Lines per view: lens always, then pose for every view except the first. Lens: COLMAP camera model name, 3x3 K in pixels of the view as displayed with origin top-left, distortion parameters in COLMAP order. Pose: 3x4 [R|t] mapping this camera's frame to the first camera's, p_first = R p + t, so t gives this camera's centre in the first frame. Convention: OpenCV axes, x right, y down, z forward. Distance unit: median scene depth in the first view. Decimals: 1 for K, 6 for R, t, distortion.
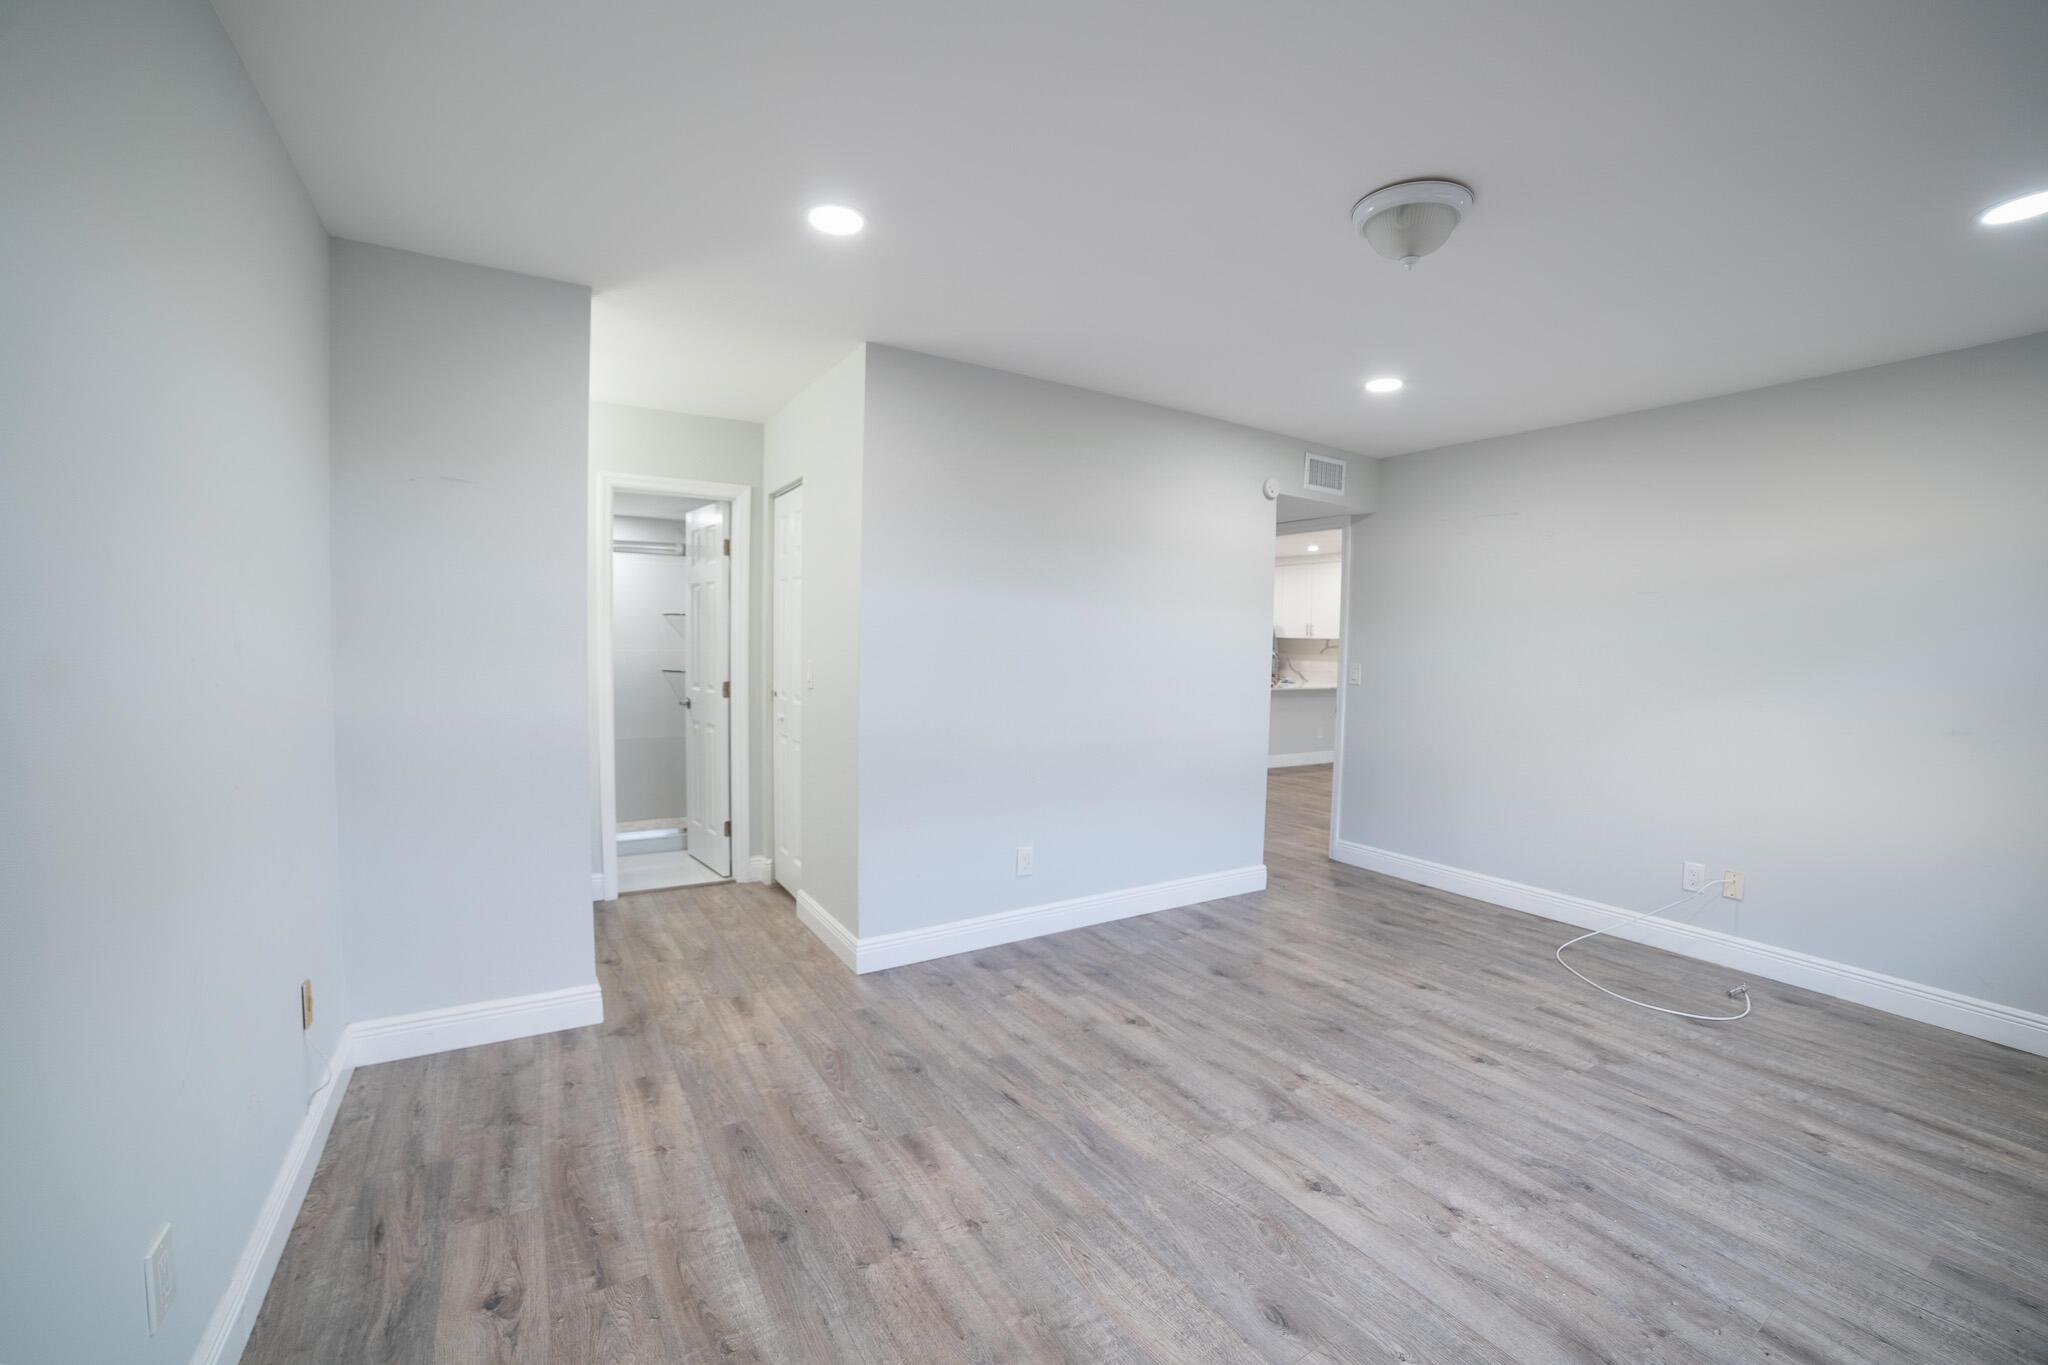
lens RADIAL K [[830.2, 0, 1026.2], [0, 830.2, 687.1], [0, 0, 1]] dist [-0.105057, 0.035845]
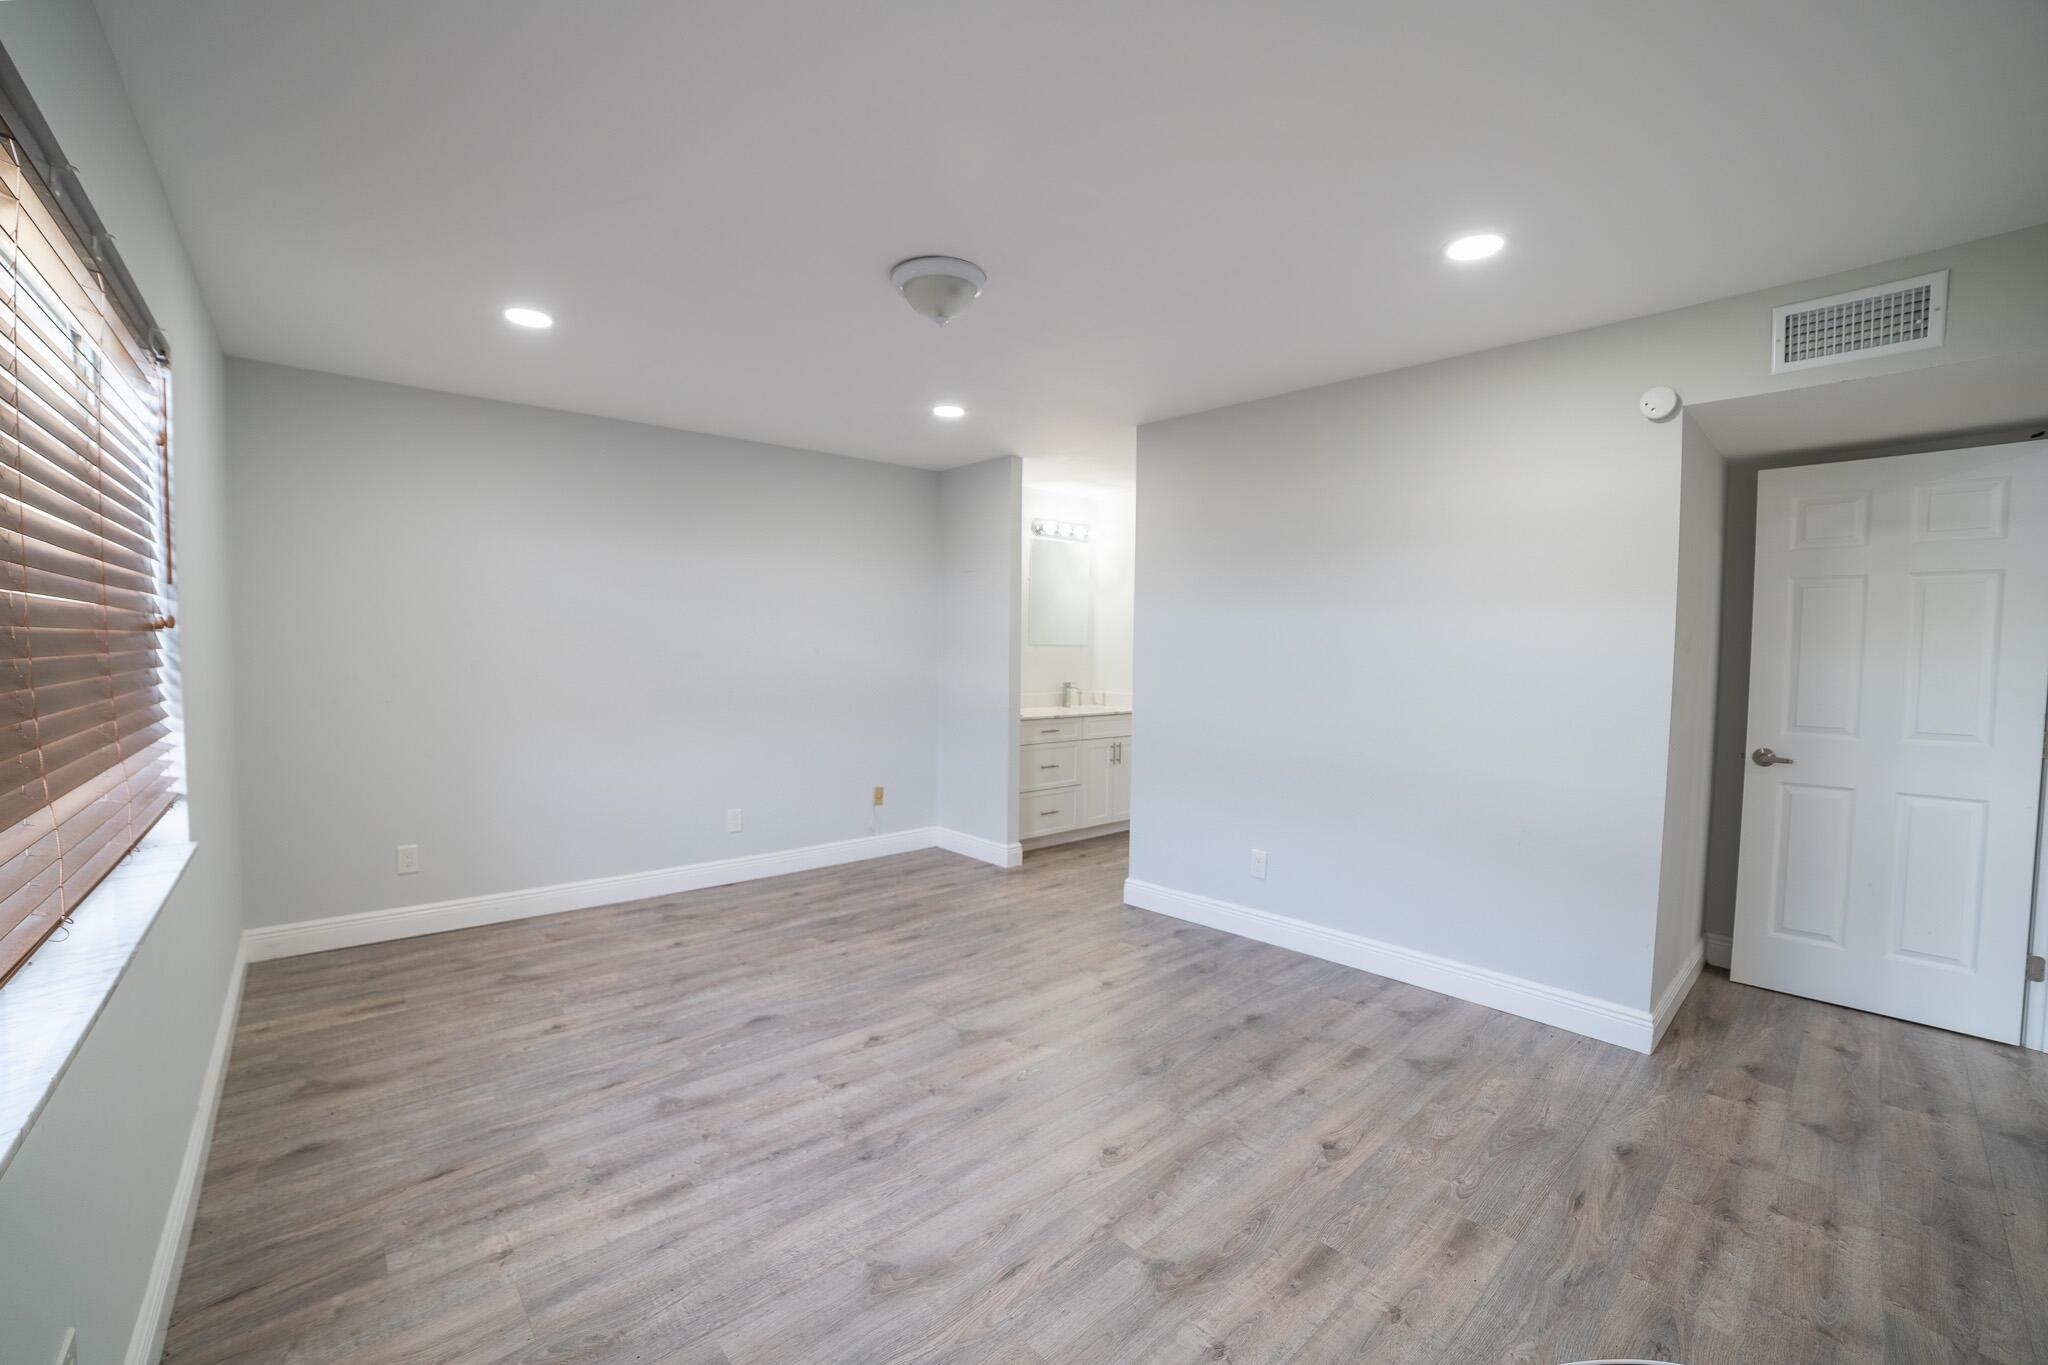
lens RADIAL K [[830.2, 0, 1026.2], [0, 830.2, 687.1], [0, 0, 1]] dist [-0.105057, 0.035845]
pose [[0.181546, 0.031247, -0.982886, 1.054523], [-0.063726, 0.997768, 0.019950, -0.013535], [0.981316, 0.059013, 0.183132, 0.572268]]
